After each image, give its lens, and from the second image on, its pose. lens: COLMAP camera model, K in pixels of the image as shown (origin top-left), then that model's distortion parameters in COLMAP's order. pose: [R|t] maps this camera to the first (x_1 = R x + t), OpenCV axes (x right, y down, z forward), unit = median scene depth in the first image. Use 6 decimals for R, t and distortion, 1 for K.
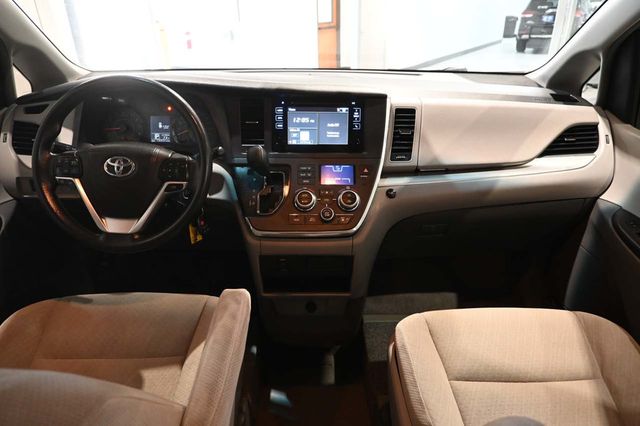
lens RADIAL K [[435.7, 0, 318.4], [0, 435.7, 211.3], [0, 0, 1]] dist [-0.008606, -0.006321]
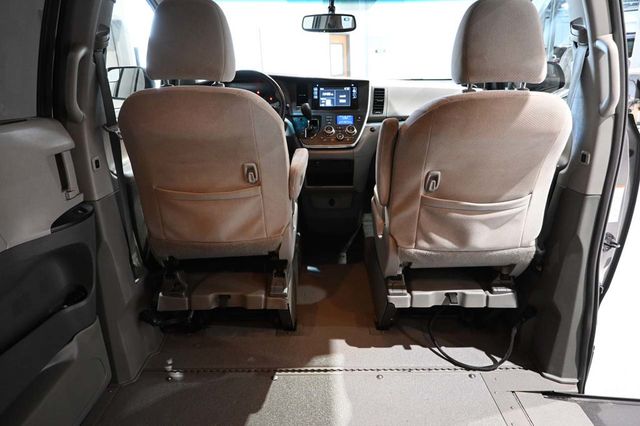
lens RADIAL K [[435.7, 0, 320.0], [0, 435.7, 213.4], [0, 0, 1]] dist [-0.008606, -0.006321]
pose [[0.999480, -0.010312, -0.030564, -0.014055], [0.006812, 0.993633, -0.112462, 0.557938], [0.031529, 0.112195, 0.993186, -0.920934]]
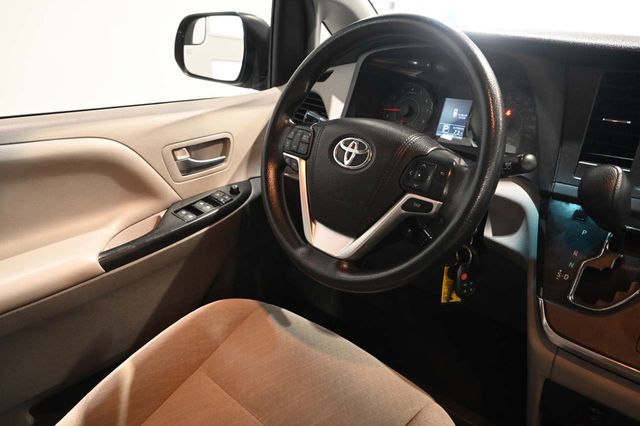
lens RADIAL K [[435.7, 0, 316.9], [0, 435.7, 214.9], [0, 0, 1]] dist [-0.008606, -0.006321]
pose [[0.709886, 0.259314, -0.654841, -0.043020], [-0.283589, 0.956294, 0.071262, -0.039935], [0.644700, 0.135118, 0.752399, 0.418994]]
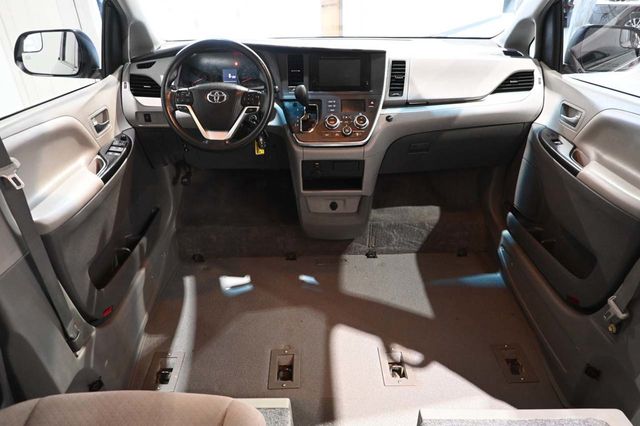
lens RADIAL K [[435.7, 0, 318.7], [0, 435.7, 214.8], [0, 0, 1]] dist [-0.008606, -0.006321]
pose [[0.999886, -0.012095, -0.008996, -0.065159], [0.012525, 0.998703, 0.049341, 0.212951], [0.008387, -0.049448, 0.998741, -0.507815]]
